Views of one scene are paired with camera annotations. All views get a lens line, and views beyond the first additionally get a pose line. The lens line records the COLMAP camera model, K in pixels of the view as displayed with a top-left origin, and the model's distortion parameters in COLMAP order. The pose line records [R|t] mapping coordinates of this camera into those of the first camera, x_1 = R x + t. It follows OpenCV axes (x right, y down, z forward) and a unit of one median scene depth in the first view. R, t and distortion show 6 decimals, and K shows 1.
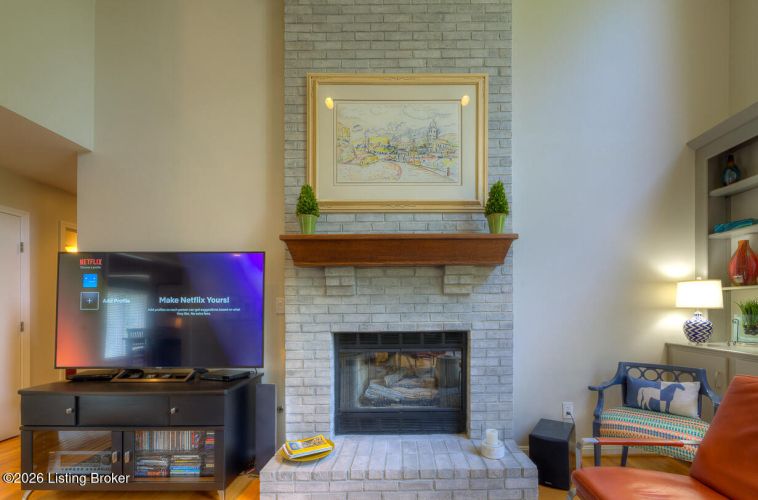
lens RADIAL K [[320.0, 0, 405.6], [0, 320.0, 306.8], [0, 0, 1]] dist [0.000031, 0.000020]
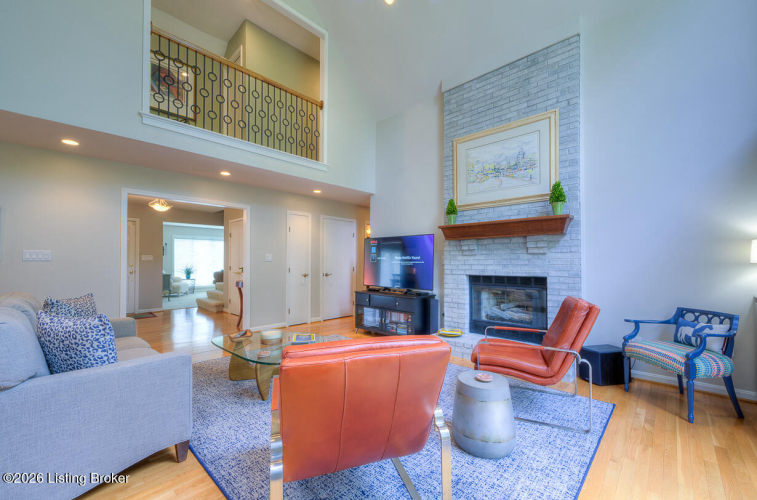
lens RADIAL K [[315.7, 0, 382.9], [0, 315.7, 257.9], [0, 0, 1]] dist [-0.000782, -0.000055]
pose [[0.724303, -0.002493, -0.689477, 0.682243], [-0.001906, 0.999982, -0.005619, -0.006945], [0.689479, 0.005384, 0.724286, -0.653261]]
